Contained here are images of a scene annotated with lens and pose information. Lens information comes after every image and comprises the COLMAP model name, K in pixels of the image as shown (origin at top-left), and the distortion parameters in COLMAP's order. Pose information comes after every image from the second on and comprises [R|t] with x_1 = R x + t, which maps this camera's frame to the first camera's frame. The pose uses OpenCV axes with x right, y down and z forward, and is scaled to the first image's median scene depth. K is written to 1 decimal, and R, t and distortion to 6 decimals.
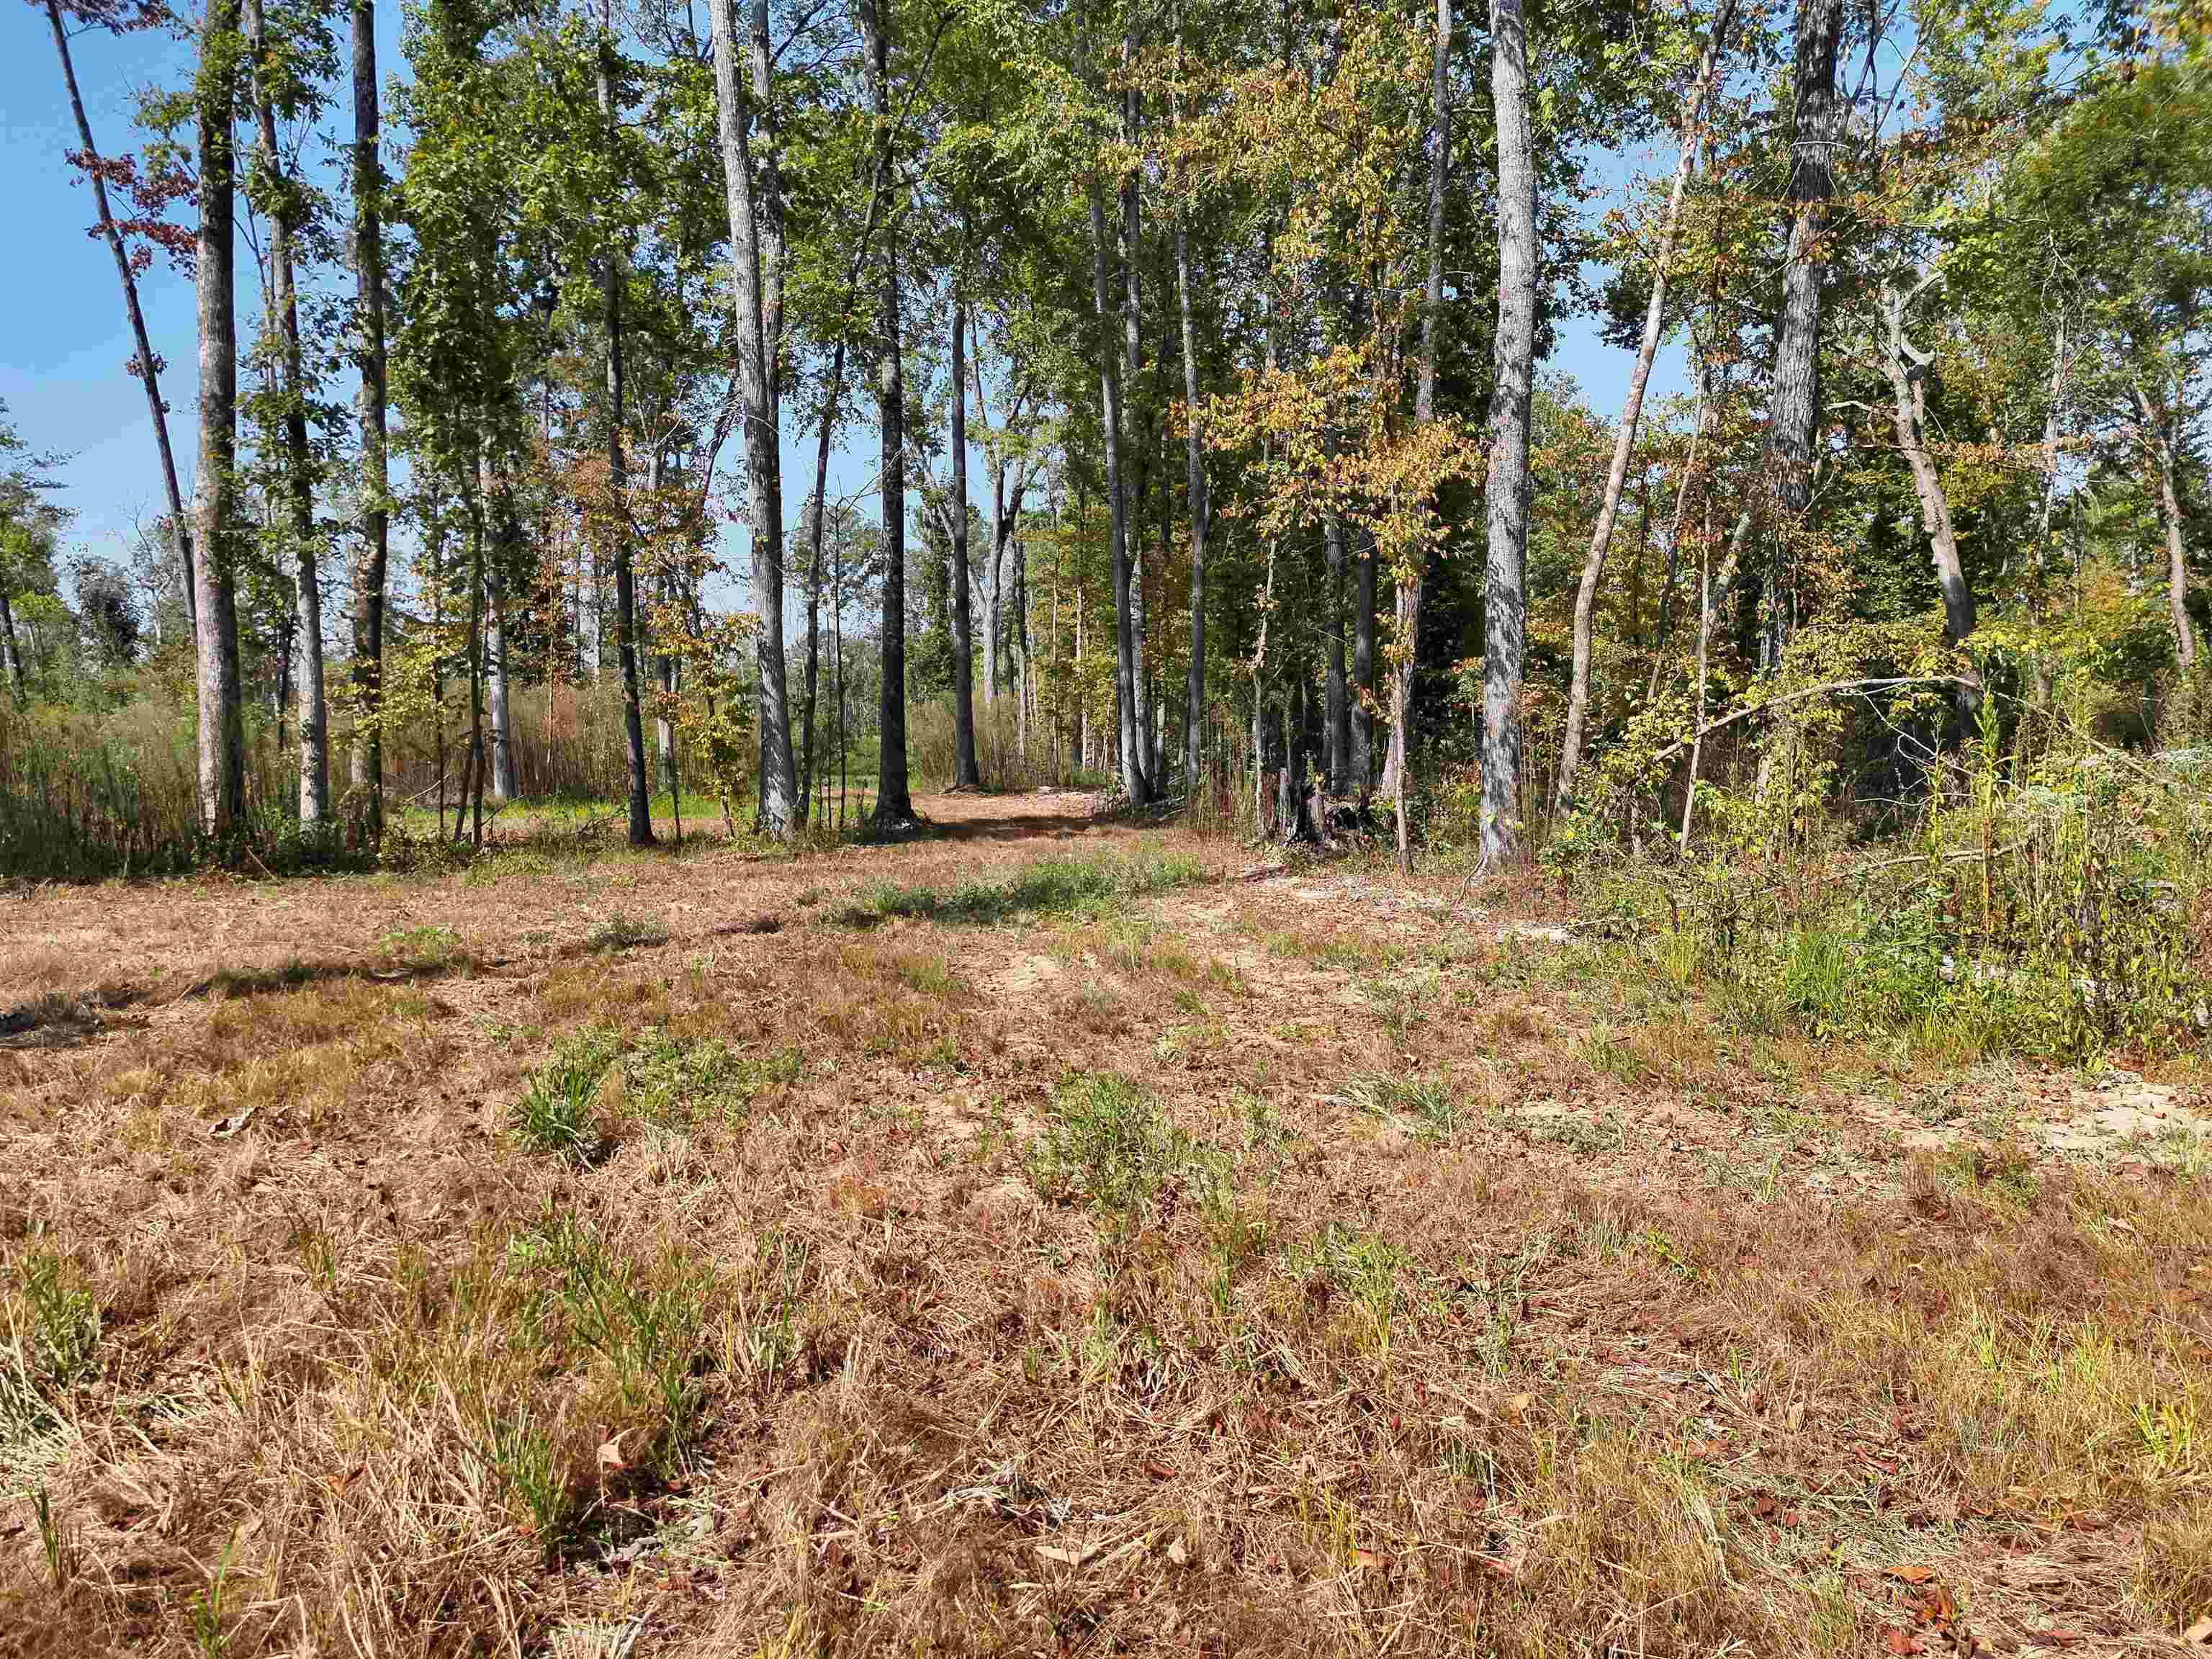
lens RADIAL K [[1524.2, 0, 1106.6], [0, 1524.2, 827.4], [0, 0, 1]] dist [0.064926, -0.046686]
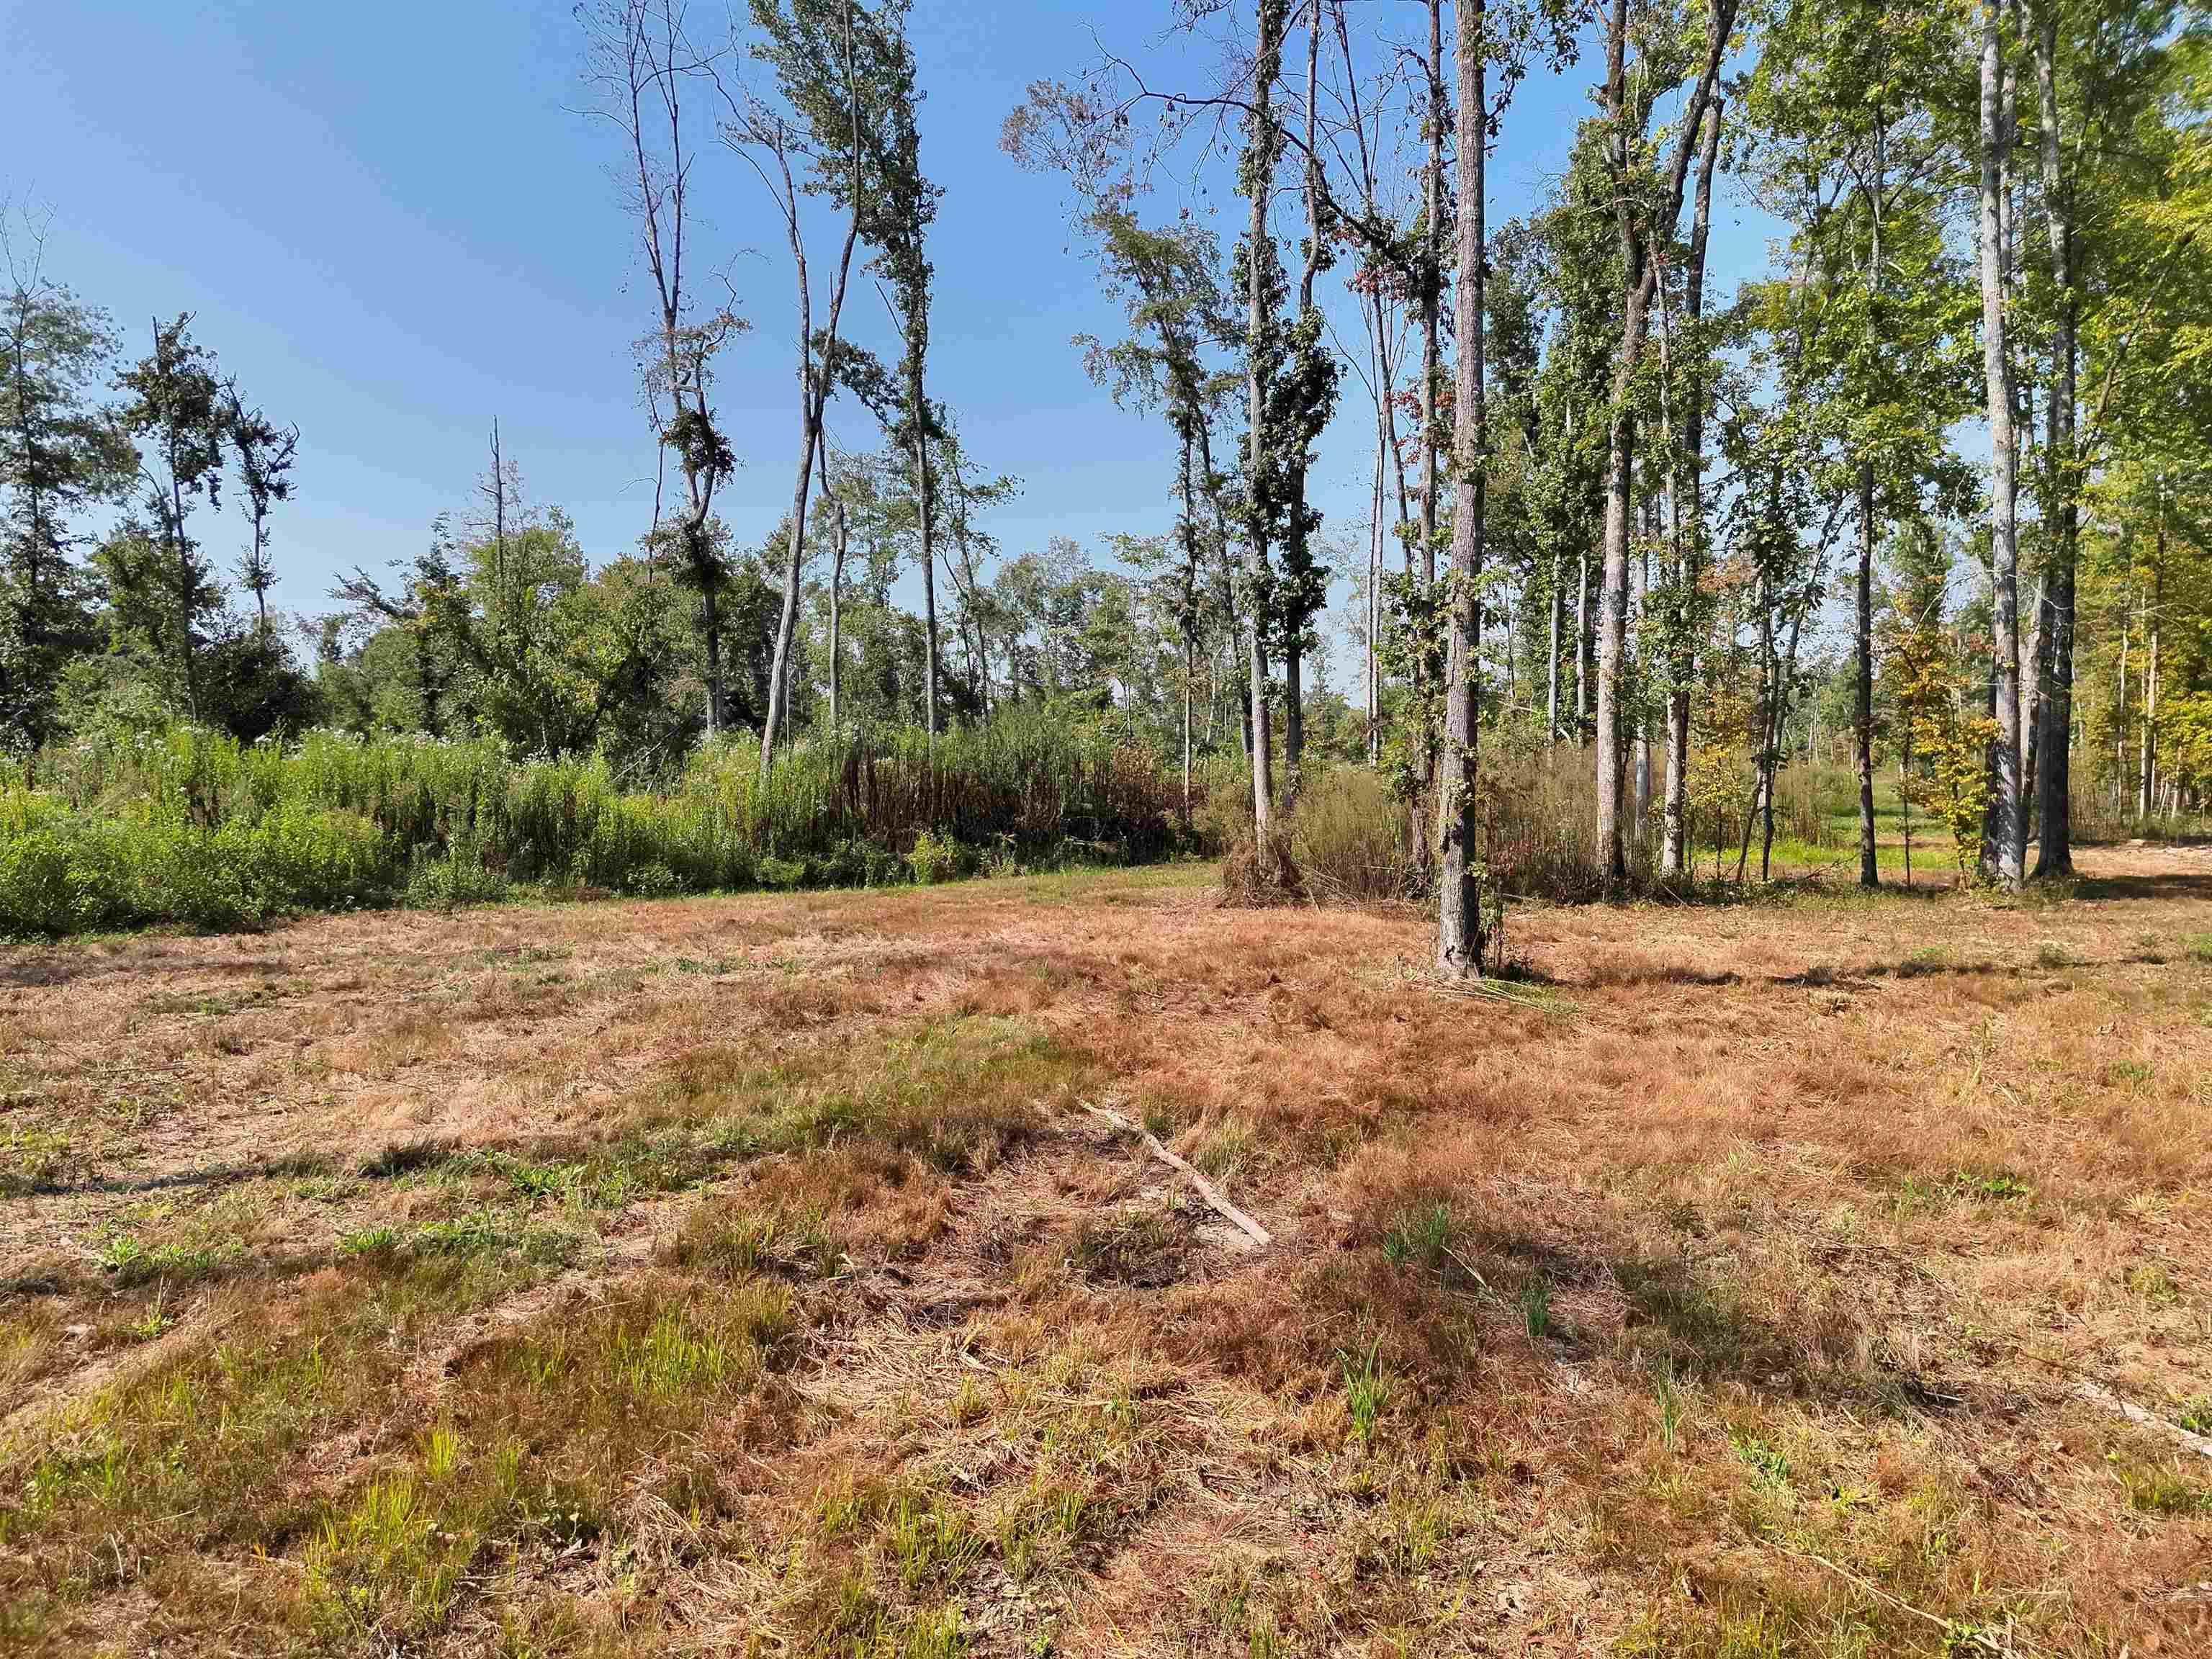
lens RADIAL K [[1524.2, 0, 1105.2], [0, 1524.2, 826.0], [0, 0, 1]] dist [0.064926, -0.046686]
pose [[0.850883, 0.023819, -0.524815, -0.181386], [-0.032193, 0.999458, -0.006833, -0.015221], [0.524368, 0.022710, 0.851189, -0.531348]]
